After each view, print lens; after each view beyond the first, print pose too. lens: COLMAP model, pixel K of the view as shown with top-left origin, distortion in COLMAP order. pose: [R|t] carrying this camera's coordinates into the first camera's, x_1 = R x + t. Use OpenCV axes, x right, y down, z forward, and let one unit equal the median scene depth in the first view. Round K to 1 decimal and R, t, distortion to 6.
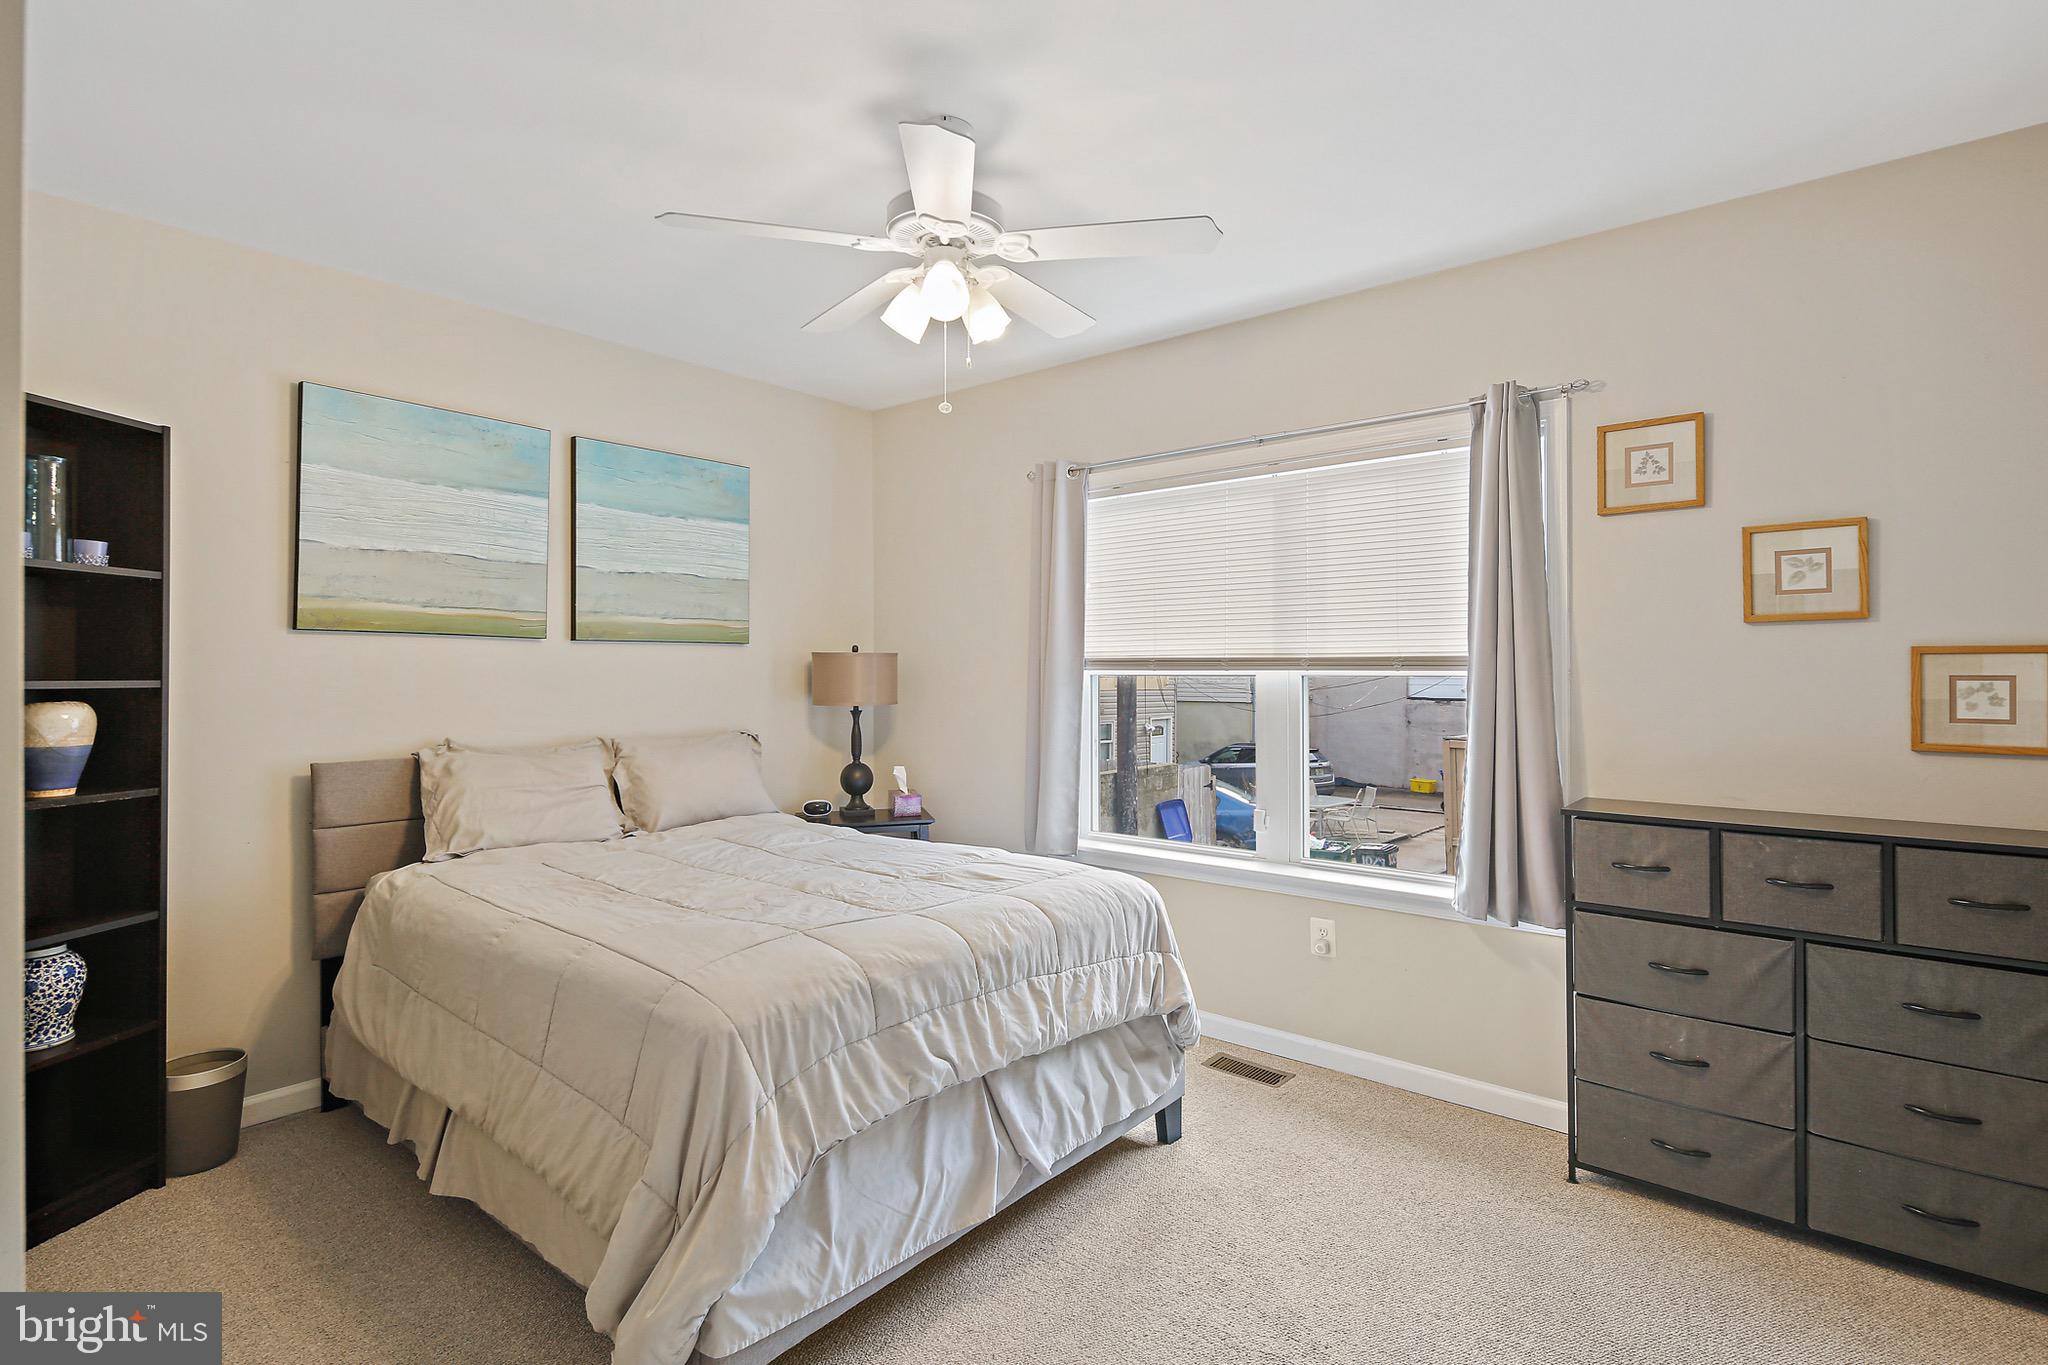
lens RADIAL K [[998.8, 0, 1025.7], [0, 998.8, 666.5], [0, 0, 1]] dist [0.010190, -0.008891]
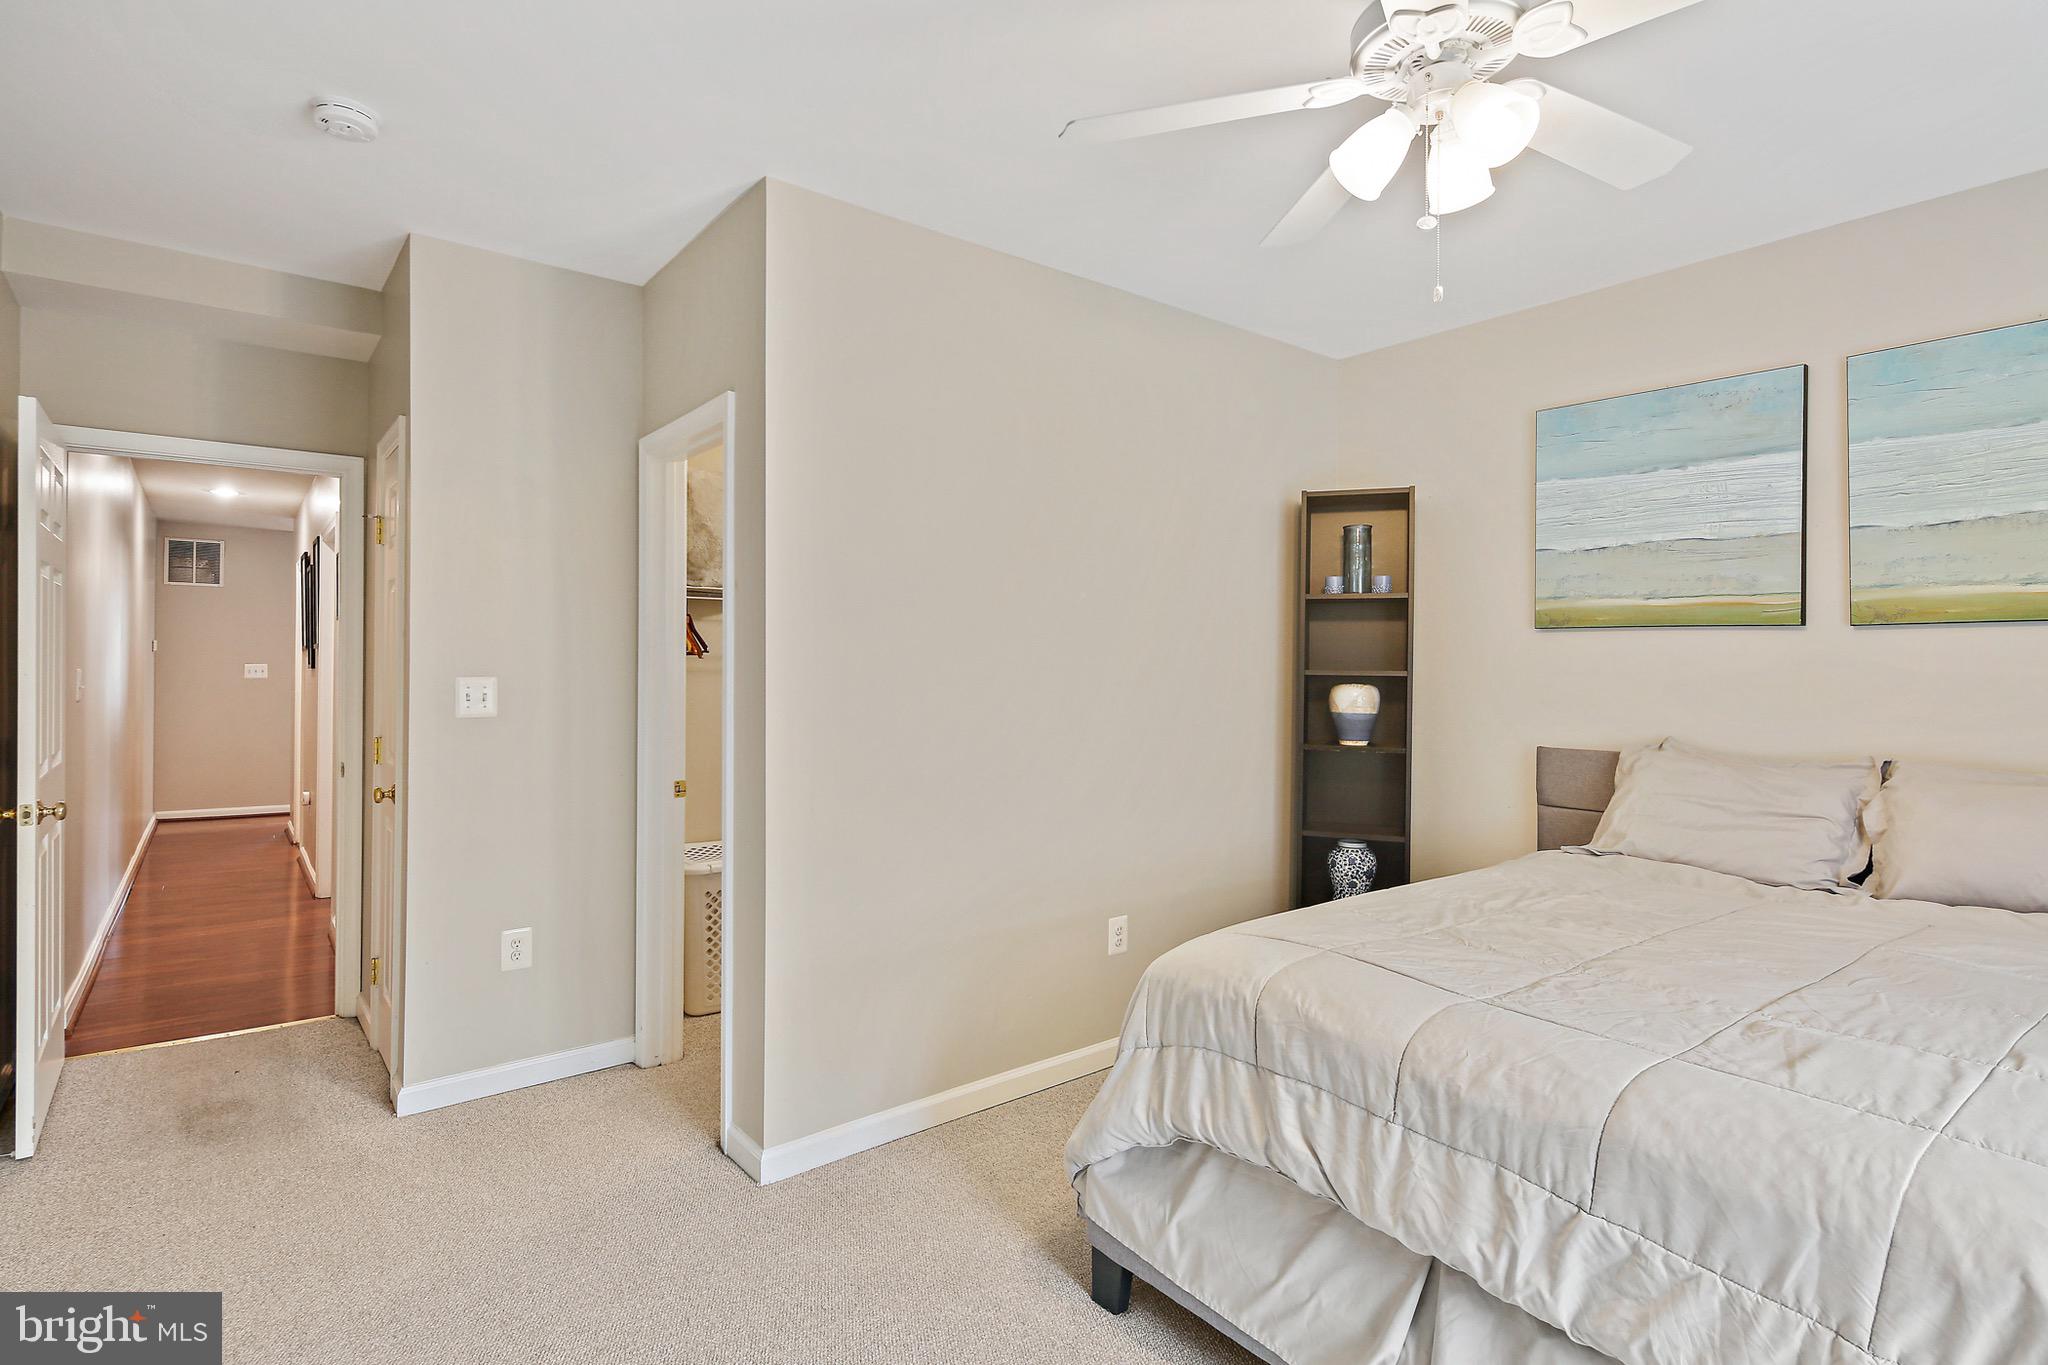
lens RADIAL K [[998.8, 0, 1024.8], [0, 998.8, 677.9], [0, 0, 1]] dist [0.010190, -0.008891]
pose [[-0.201940, 0.013104, -0.979310, 0.538932], [-0.002728, 0.999899, 0.013942, 0.005256], [0.979394, 0.005487, -0.201884, 0.689066]]
